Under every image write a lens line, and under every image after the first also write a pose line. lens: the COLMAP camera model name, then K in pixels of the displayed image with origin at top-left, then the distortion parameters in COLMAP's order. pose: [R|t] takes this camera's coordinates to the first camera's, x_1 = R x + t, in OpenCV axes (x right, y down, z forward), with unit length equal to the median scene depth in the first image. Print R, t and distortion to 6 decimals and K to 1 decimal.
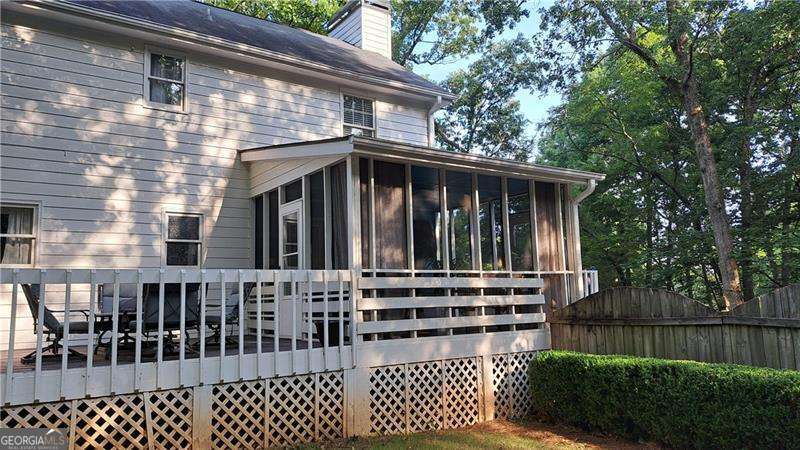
lens RADIAL K [[570.2, 0, 396.3], [0, 570.2, 227.8], [0, 0, 1]] dist [0.089044, -0.106878]
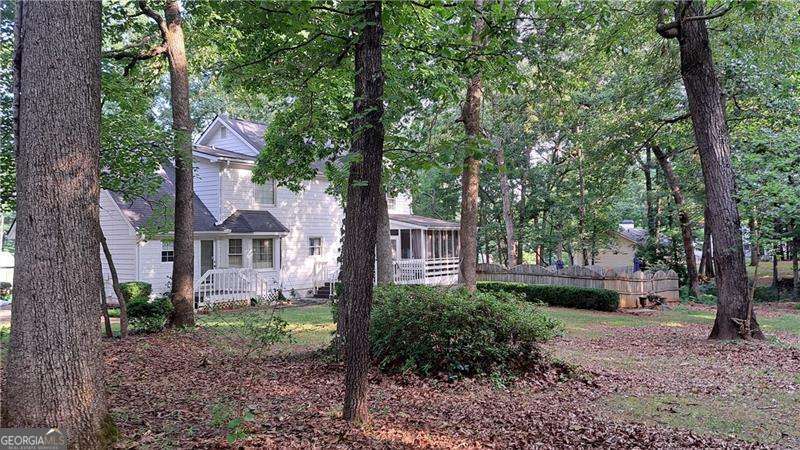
lens RADIAL K [[570.2, 0, 396.3], [0, 570.2, 227.8], [0, 0, 1]] dist [0.089044, -0.106878]
pose [[0.950902, 0.022134, 0.308699, -1.203054], [-0.050919, 0.995036, 0.085503, -0.380934], [-0.305275, -0.097024, 0.947309, -2.131265]]
